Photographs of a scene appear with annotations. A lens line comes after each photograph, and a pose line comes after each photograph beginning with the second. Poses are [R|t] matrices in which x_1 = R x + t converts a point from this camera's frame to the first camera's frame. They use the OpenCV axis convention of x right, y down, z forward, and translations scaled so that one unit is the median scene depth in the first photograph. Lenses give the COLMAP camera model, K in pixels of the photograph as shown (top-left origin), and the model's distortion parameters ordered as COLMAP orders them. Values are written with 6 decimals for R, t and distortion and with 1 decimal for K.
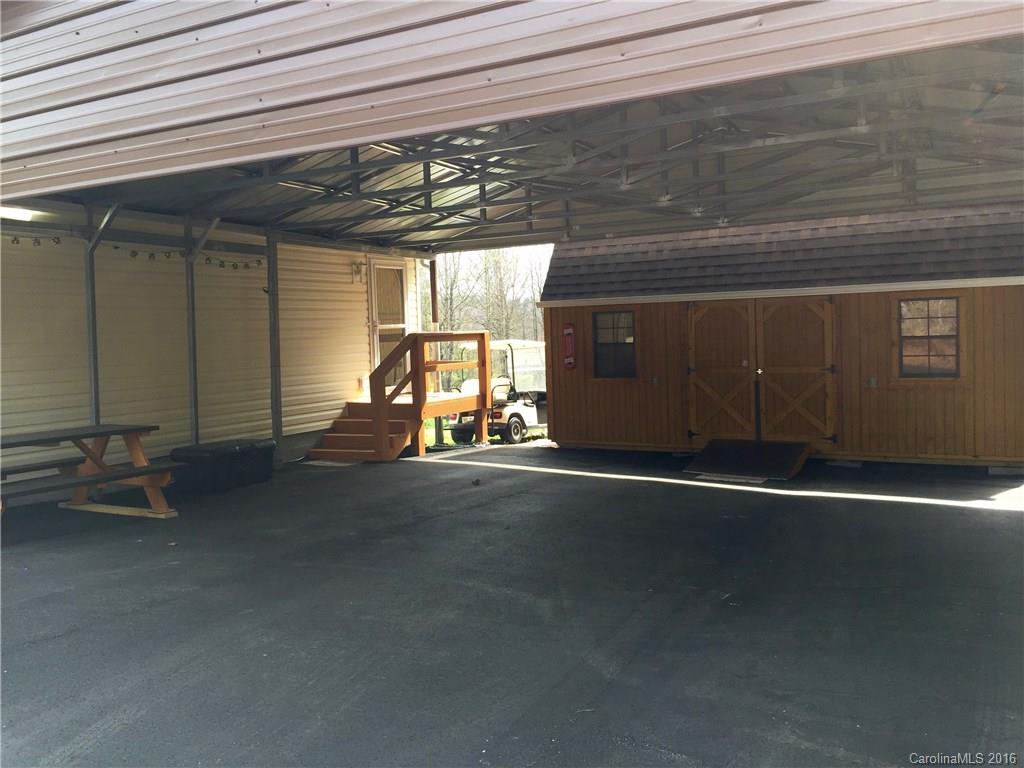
lens RADIAL K [[877.0, 0, 509.8], [0, 877.0, 378.4], [0, 0, 1]] dist [0.077701, -0.108926]
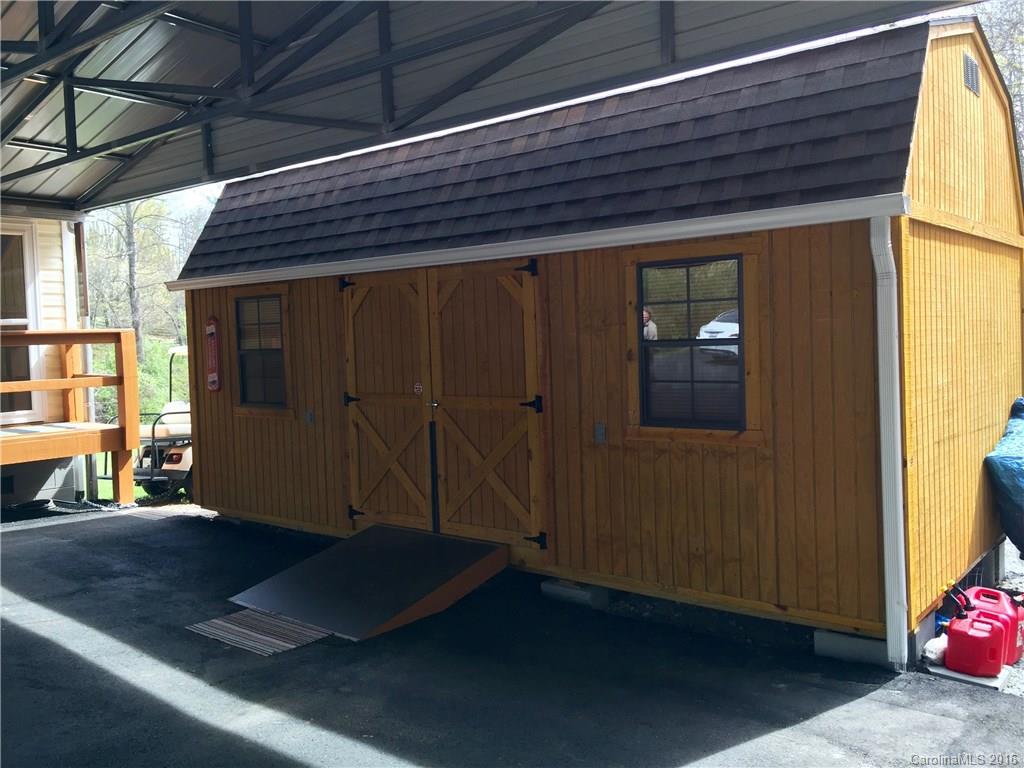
lens RADIAL K [[877.0, 0, 509.8], [0, 877.0, 378.4], [0, 0, 1]] dist [0.077701, -0.108926]
pose [[0.984274, 0.010491, -0.176337, 0.418526], [-0.010907, 0.999940, -0.001390, -0.023303], [0.176312, 0.003292, 0.984329, 0.477287]]
